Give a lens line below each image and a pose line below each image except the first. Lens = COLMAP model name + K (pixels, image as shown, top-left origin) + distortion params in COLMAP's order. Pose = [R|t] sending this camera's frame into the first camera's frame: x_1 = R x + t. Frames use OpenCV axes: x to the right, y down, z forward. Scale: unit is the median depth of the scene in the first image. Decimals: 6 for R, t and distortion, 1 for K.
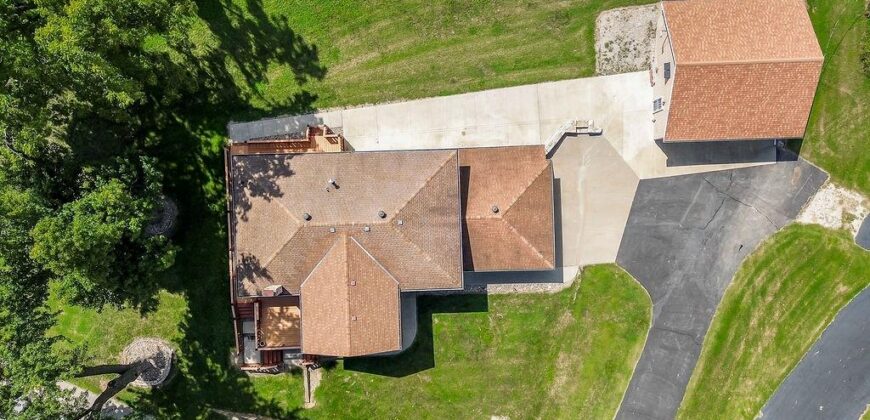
lens RADIAL K [[612.8, 0, 435.0], [0, 612.8, 210.0], [0, 0, 1]] dist [0.083864, -0.088040]
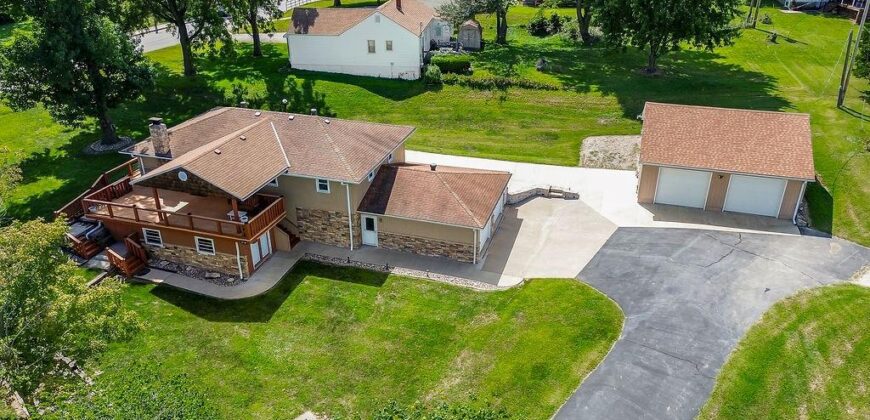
lens RADIAL K [[612.8, 0, 435.0], [0, 612.8, 210.0], [0, 0, 1]] dist [0.083864, -0.088040]
pose [[0.943811, 0.146278, -0.296349, 0.344934], [-0.330424, 0.400468, -0.854661, 0.718503], [-0.006340, 0.904560, 0.426300, 0.646816]]
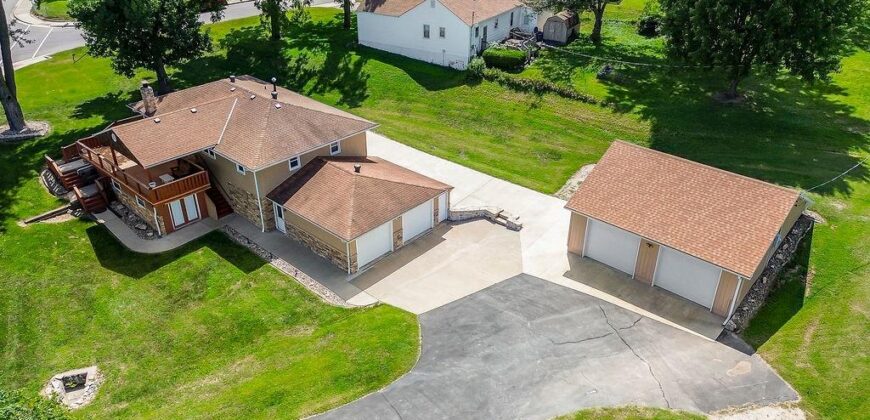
lens RADIAL K [[612.8, 0, 435.0], [0, 612.8, 210.0], [0, 0, 1]] dist [0.083864, -0.088040]
pose [[0.717824, 0.349322, -0.602248, 0.674201], [-0.695990, 0.337598, -0.633740, 0.460041], [-0.018061, 0.874072, 0.485460, 0.595417]]
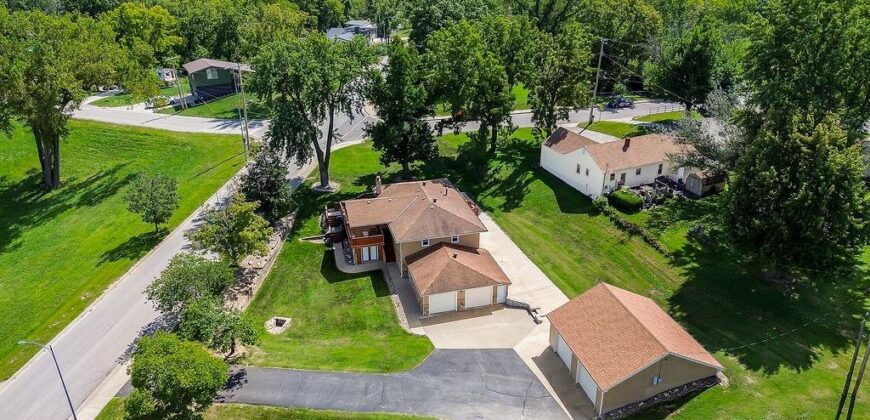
lens RADIAL K [[612.8, 0, 435.0], [0, 612.8, 210.0], [0, 0, 1]] dist [0.083864, -0.088040]
pose [[0.219842, 0.406038, -0.887019, 1.213880], [-0.975481, 0.081859, -0.204295, 0.303074], [-0.010341, 0.910183, 0.414078, 0.308018]]
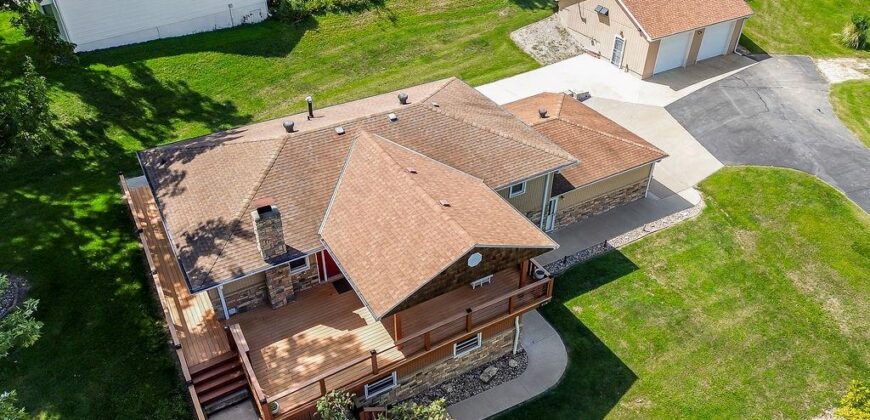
lens RADIAL K [[612.8, 0, 435.0], [0, 612.8, 210.0], [0, 0, 1]] dist [0.083864, -0.088040]
pose [[0.880663, -0.274467, 0.386136, -0.296739], [0.473742, 0.508379, -0.719110, 0.475862], [0.001068, 0.816222, 0.577737, 0.642964]]
